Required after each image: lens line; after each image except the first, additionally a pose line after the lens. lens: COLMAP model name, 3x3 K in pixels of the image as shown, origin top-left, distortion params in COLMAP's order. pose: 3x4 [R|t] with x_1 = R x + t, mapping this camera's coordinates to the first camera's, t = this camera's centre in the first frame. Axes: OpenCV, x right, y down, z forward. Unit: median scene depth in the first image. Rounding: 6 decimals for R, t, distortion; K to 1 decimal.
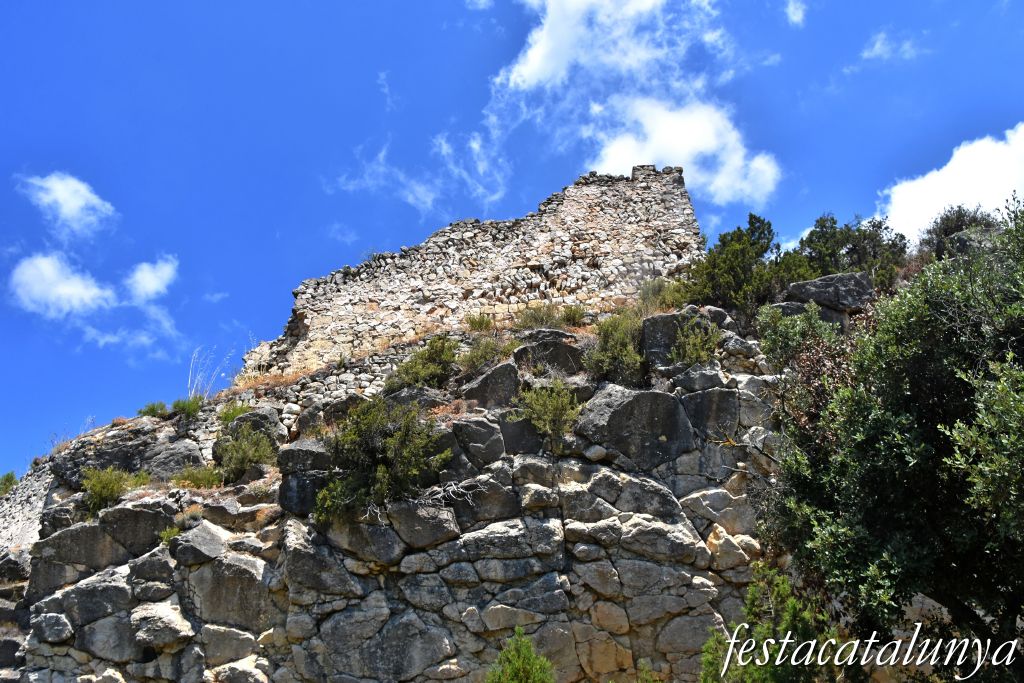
lens RADIAL K [[808.6, 0, 512.0], [0, 808.6, 341.5], [0, 0, 1]] dist [-0.098084, 0.001503]
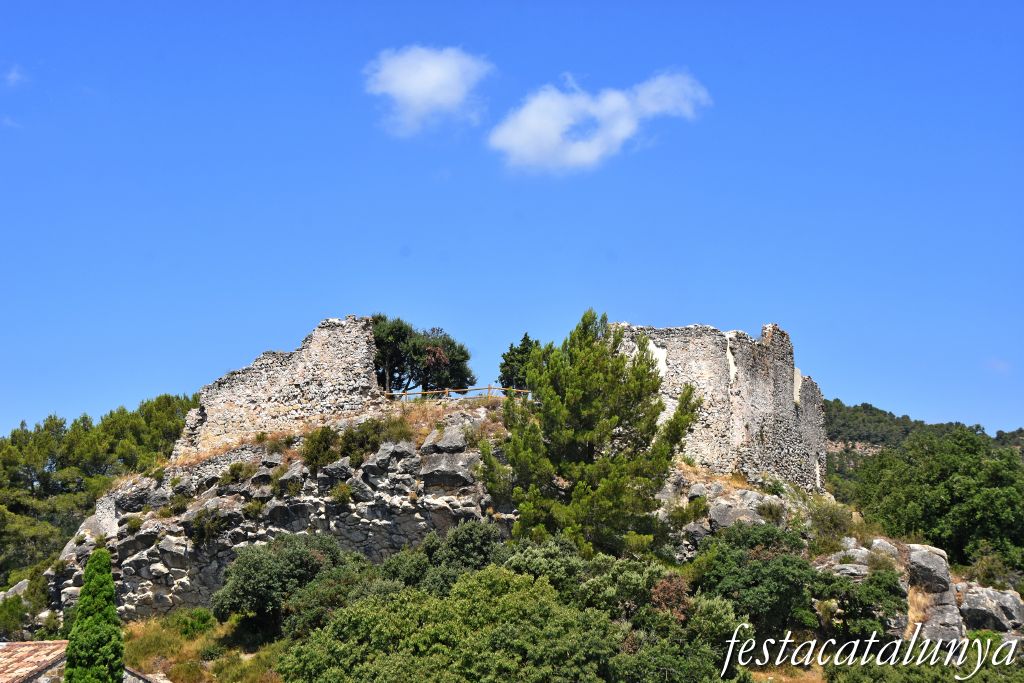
lens RADIAL K [[1792.6, 0, 508.0], [0, 1792.6, 382.3], [0, 0, 1]] dist [0.431274, 0.159620]
pose [[0.945956, -0.029087, -0.322987, 2.632497], [0.180475, 0.874706, 0.449797, -2.687753], [0.269435, -0.483779, 0.832684, -3.543827]]
